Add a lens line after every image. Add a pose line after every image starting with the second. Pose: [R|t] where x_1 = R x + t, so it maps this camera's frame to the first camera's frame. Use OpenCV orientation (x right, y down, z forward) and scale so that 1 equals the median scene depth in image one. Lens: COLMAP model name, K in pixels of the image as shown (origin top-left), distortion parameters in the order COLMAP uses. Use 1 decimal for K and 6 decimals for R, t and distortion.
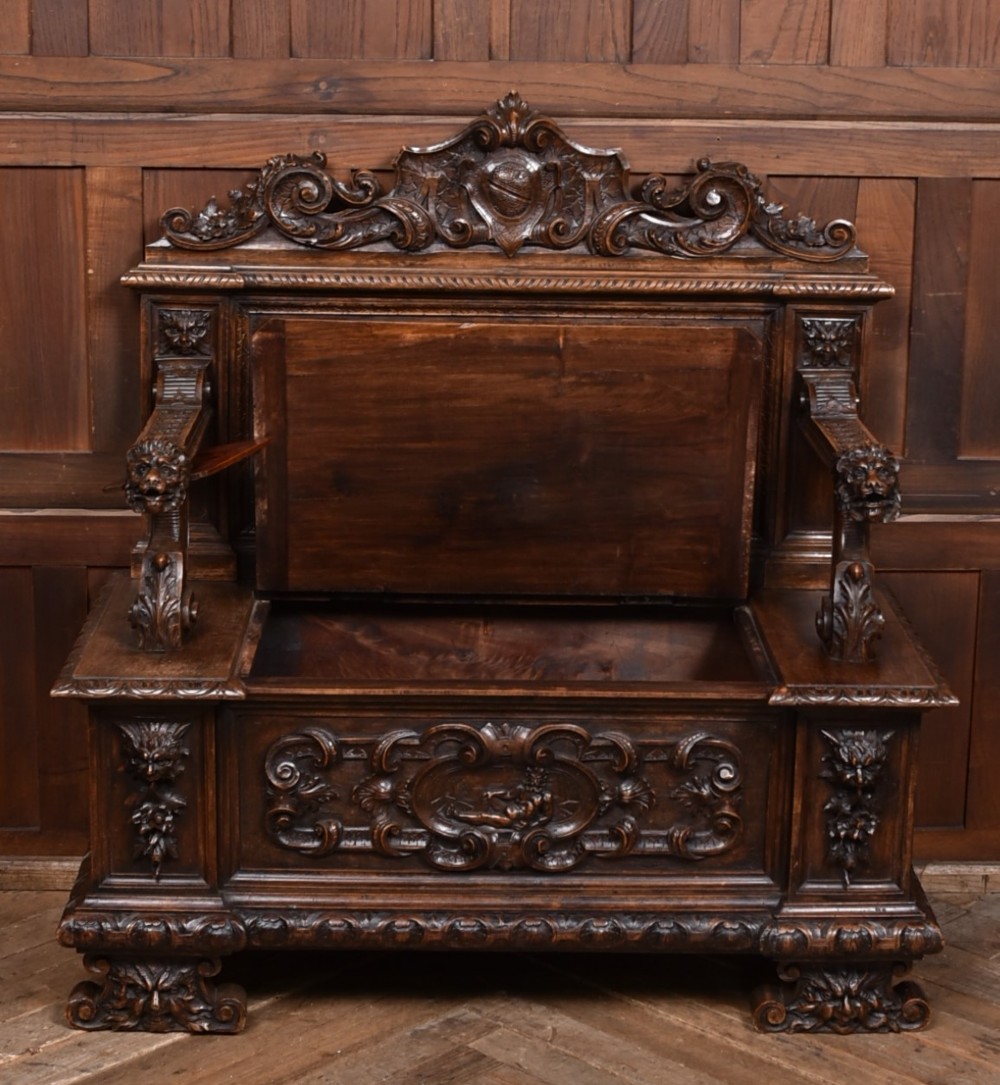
lens RADIAL K [[2467.4, 0, 510.2], [0, 2467.4, 486.3], [0, 0, 1]] dist [-0.053332, 0.000000]
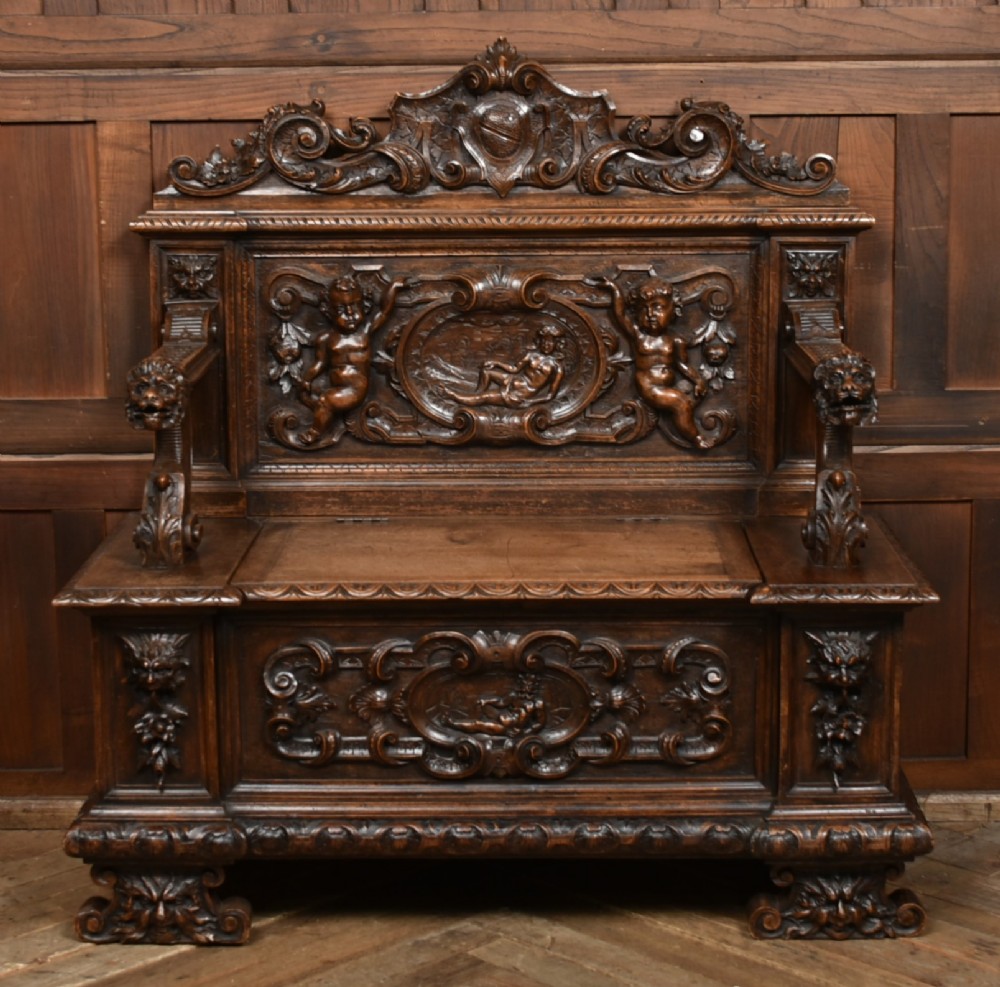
lens RADIAL K [[2339.3, 0, 520.9], [0, 2339.3, 463.4], [0, 0, 1]] dist [-0.026891, 0.000000]
pose [[0.999131, -0.019524, -0.036824, 0.043752], [0.017237, 0.997963, -0.061419, 0.083445], [0.037948, 0.060731, 0.997433, 0.024636]]
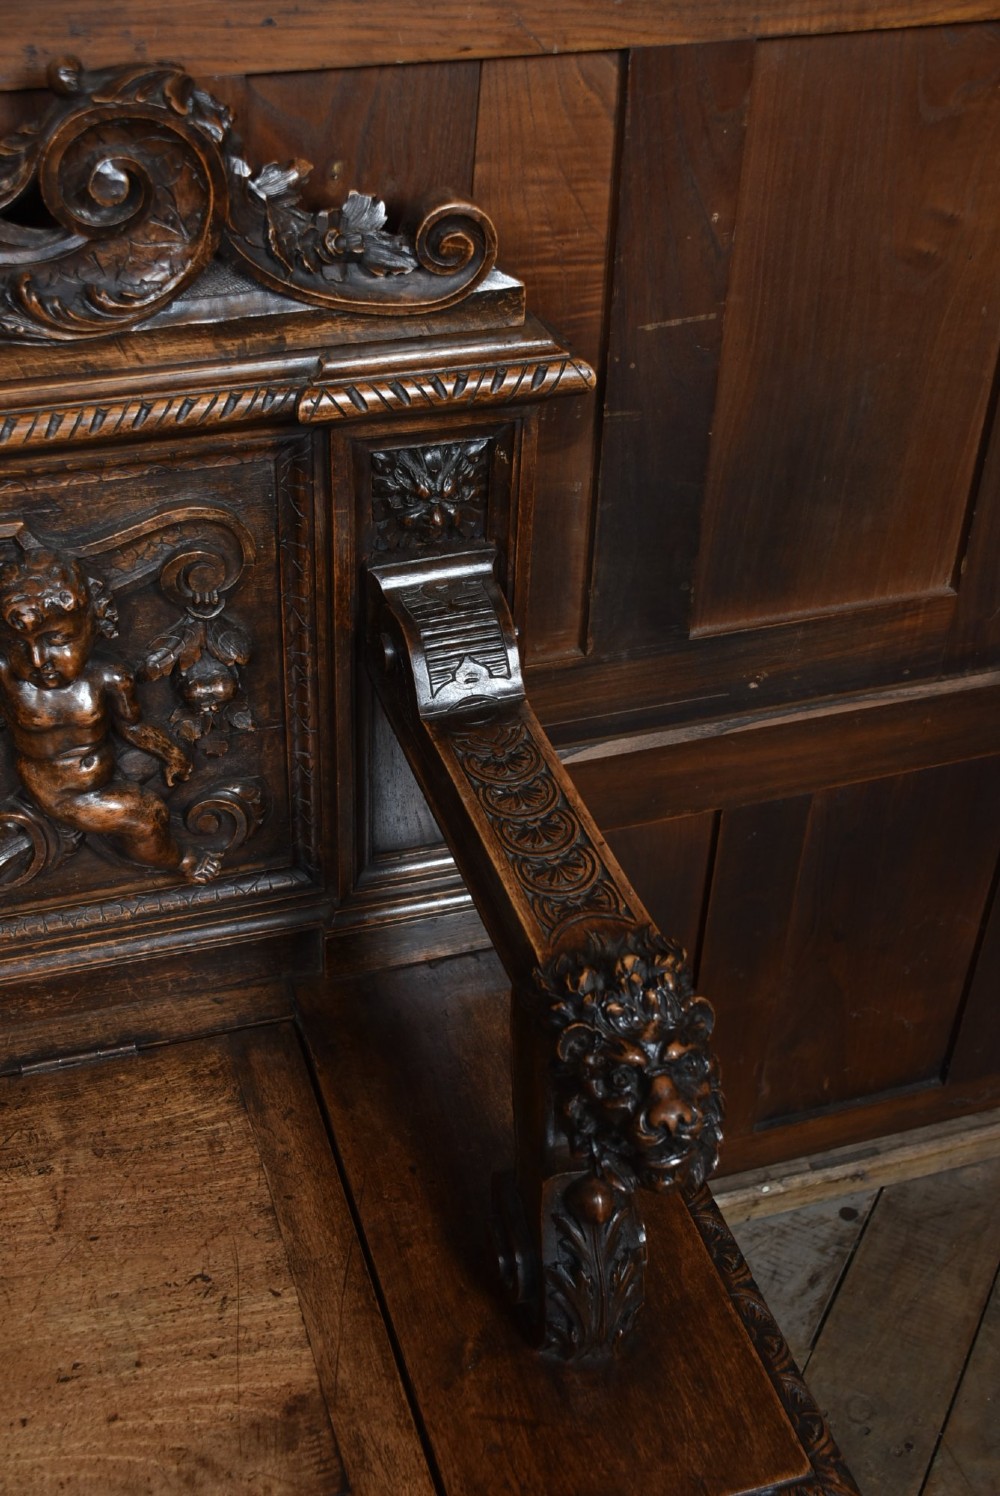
lens RADIAL K [[1827.4, 0, 500.7], [0, 1827.4, 777.4], [0, 0, 1]] dist [-0.007128, 0.000000]
pose [[0.960733, -0.159620, 0.226966, 0.065972], [0.047041, 0.899827, 0.433704, -0.157072], [-0.273458, -0.405997, 0.872002, 0.749714]]
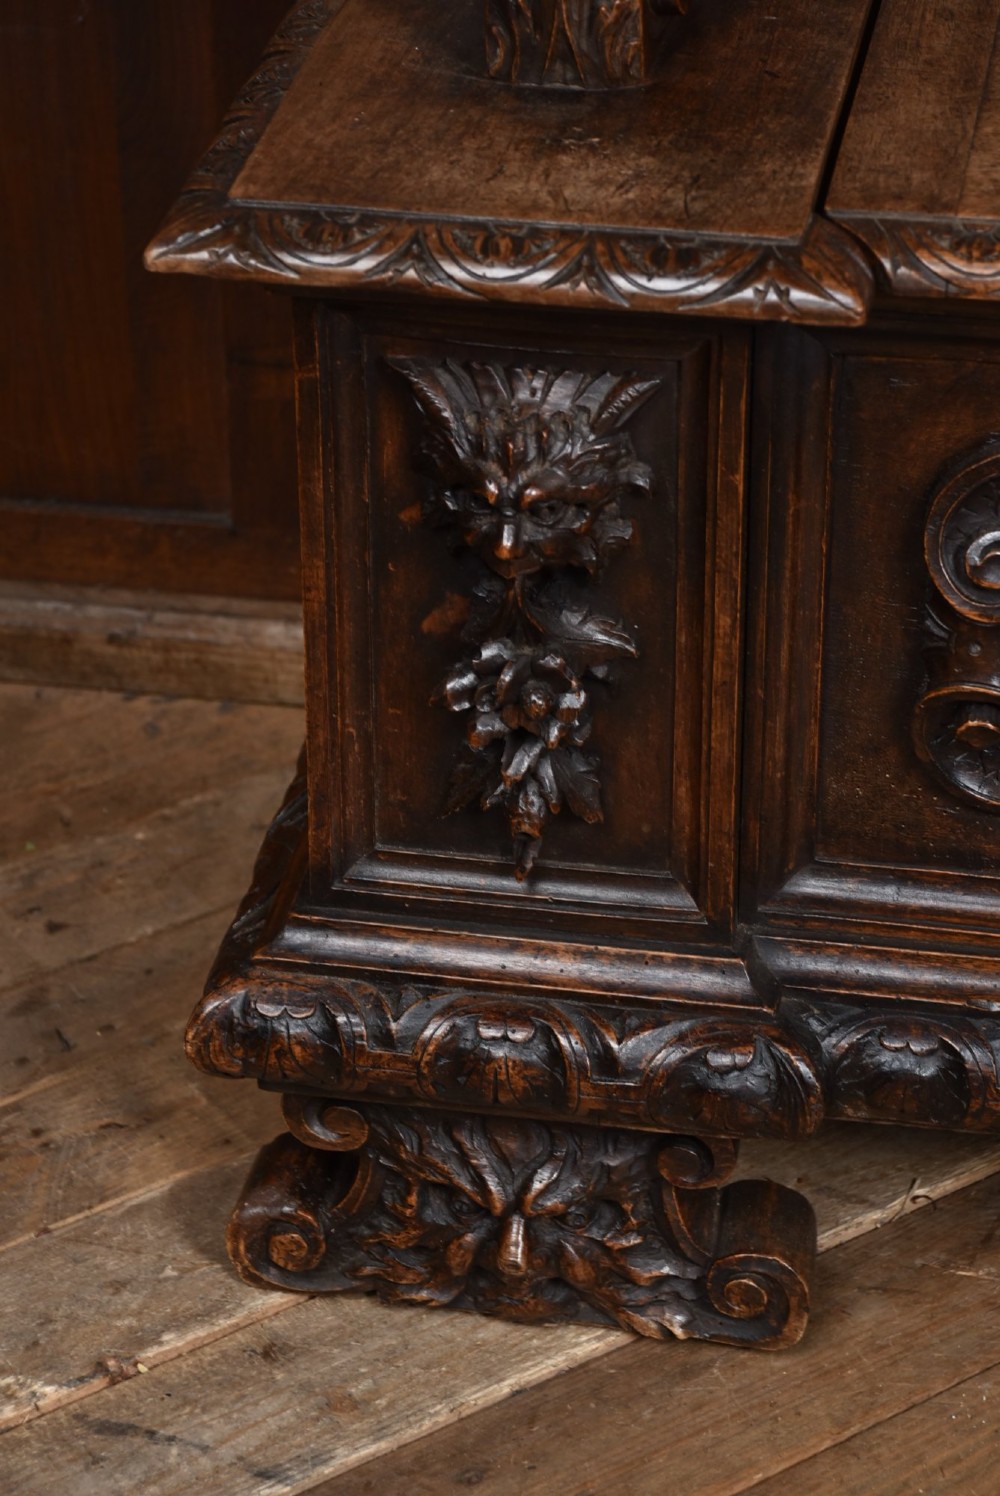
lens RADIAL K [[4106.7, 0, 518.9], [0, 4106.7, 805.3], [0, 0, 1]] dist [-0.000714, 0.000000]
pose [[0.980717, 0.087160, -0.174922, -0.058593], [-0.027022, 0.946922, 0.320325, -0.004041], [0.193557, -0.309422, 0.931018, 0.533173]]
